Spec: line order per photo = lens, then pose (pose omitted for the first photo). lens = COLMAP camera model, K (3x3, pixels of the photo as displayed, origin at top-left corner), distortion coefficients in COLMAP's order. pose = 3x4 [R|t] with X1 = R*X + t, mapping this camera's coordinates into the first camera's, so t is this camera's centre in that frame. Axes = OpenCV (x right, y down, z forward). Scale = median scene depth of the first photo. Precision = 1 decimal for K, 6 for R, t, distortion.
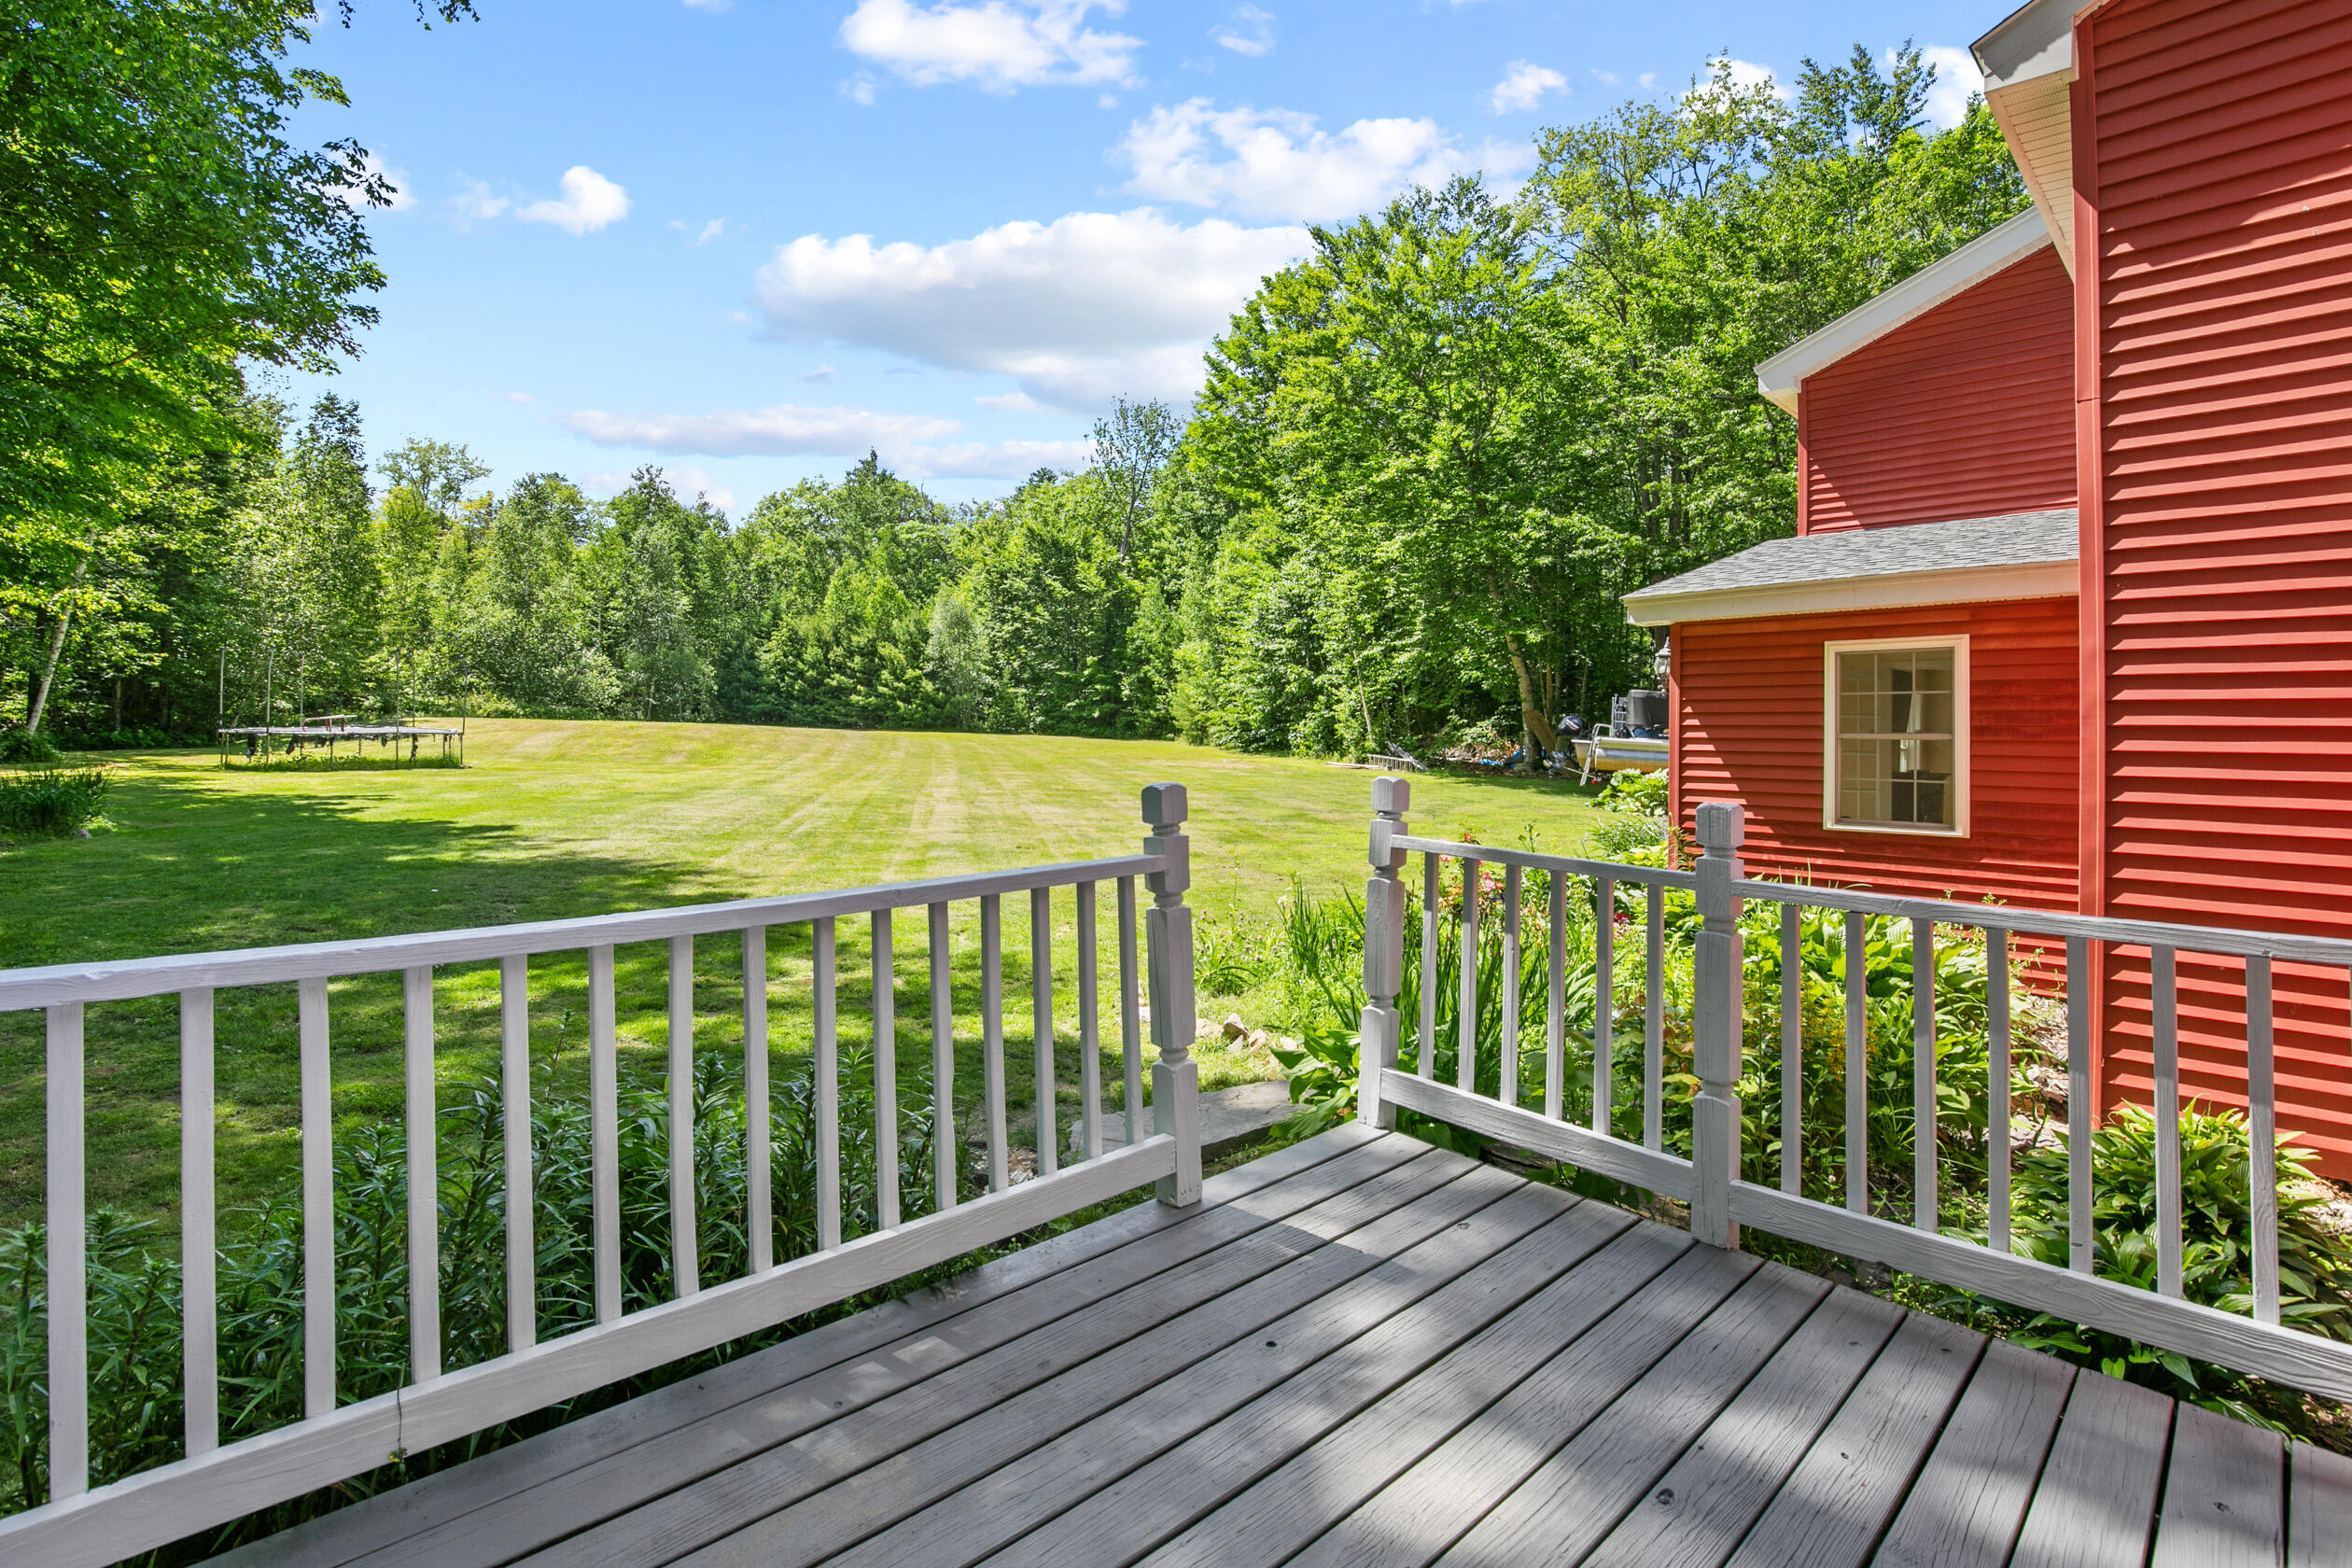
lens RADIAL K [[1095.5, 0, 1176.0], [0, 1095.5, 784.0], [0, 0, 1]] dist [-0.020001, 0.000666]
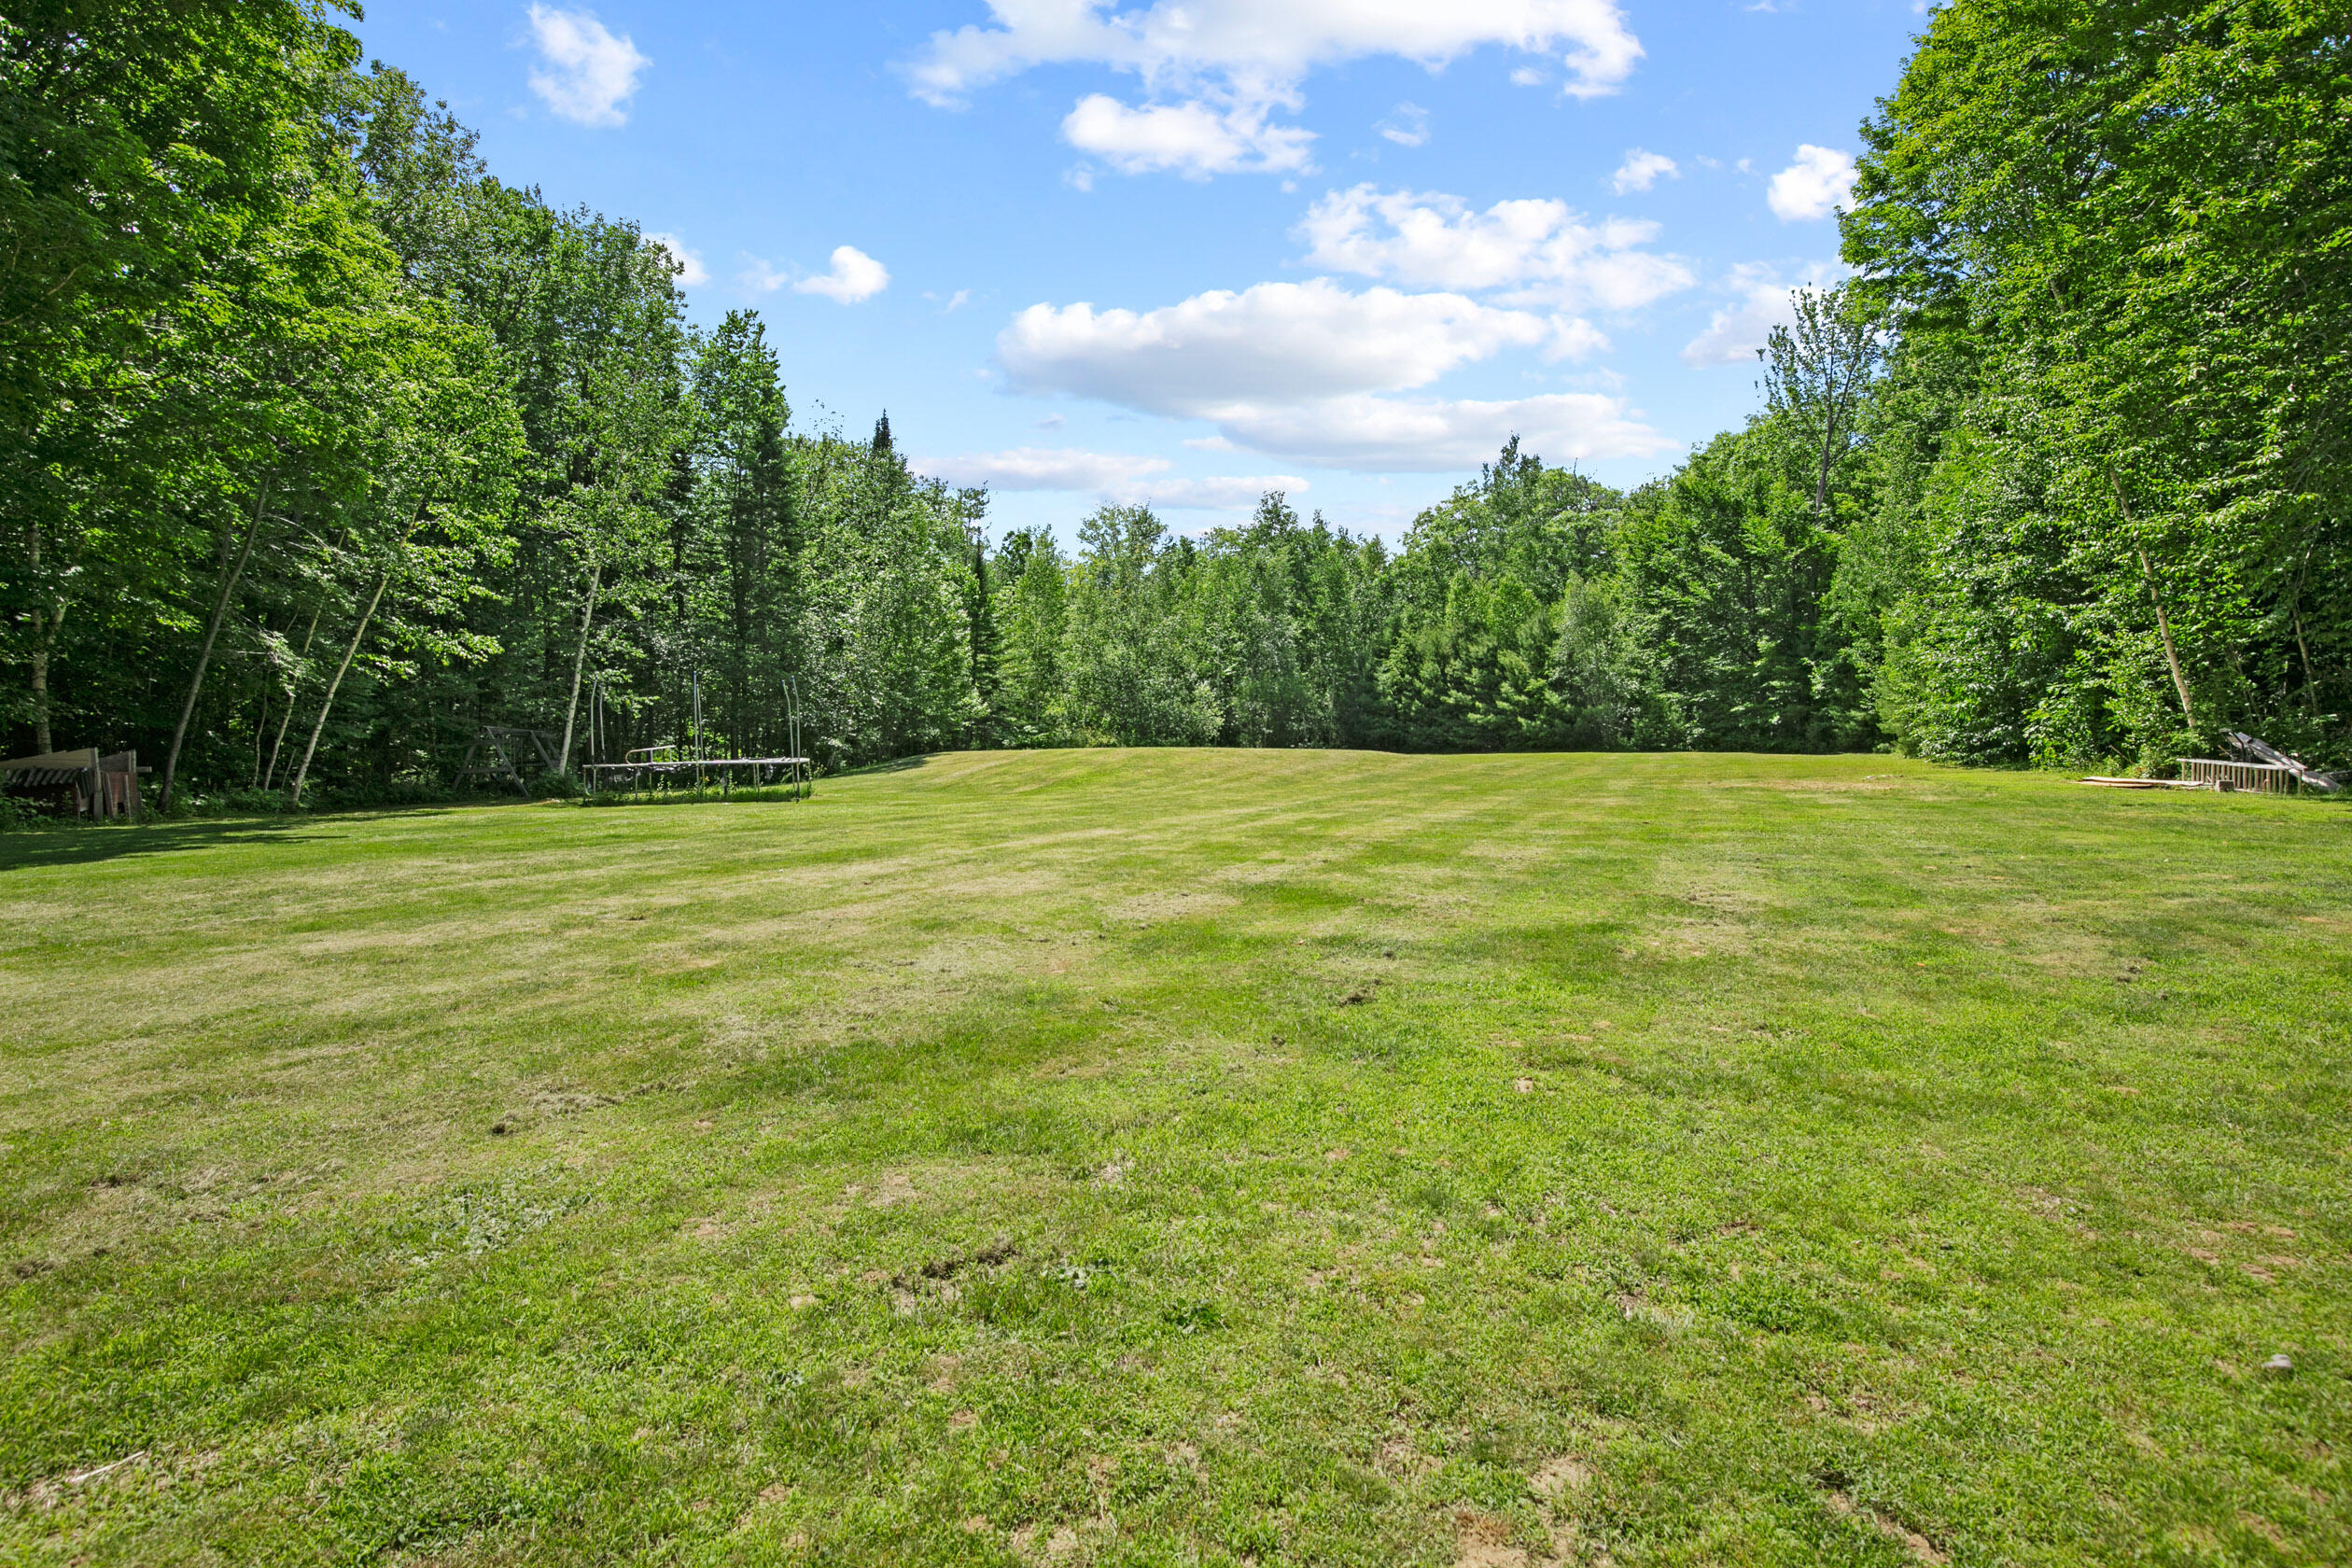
lens RADIAL K [[1095.5, 0, 1176.0], [0, 1095.5, 784.0], [0, 0, 1]] dist [-0.020001, 0.000666]
pose [[0.785423, -0.015451, -0.618767, 0.059283], [-0.001634, 0.999633, -0.027035, -0.001332], [0.618957, 0.022246, 0.785109, 0.178434]]
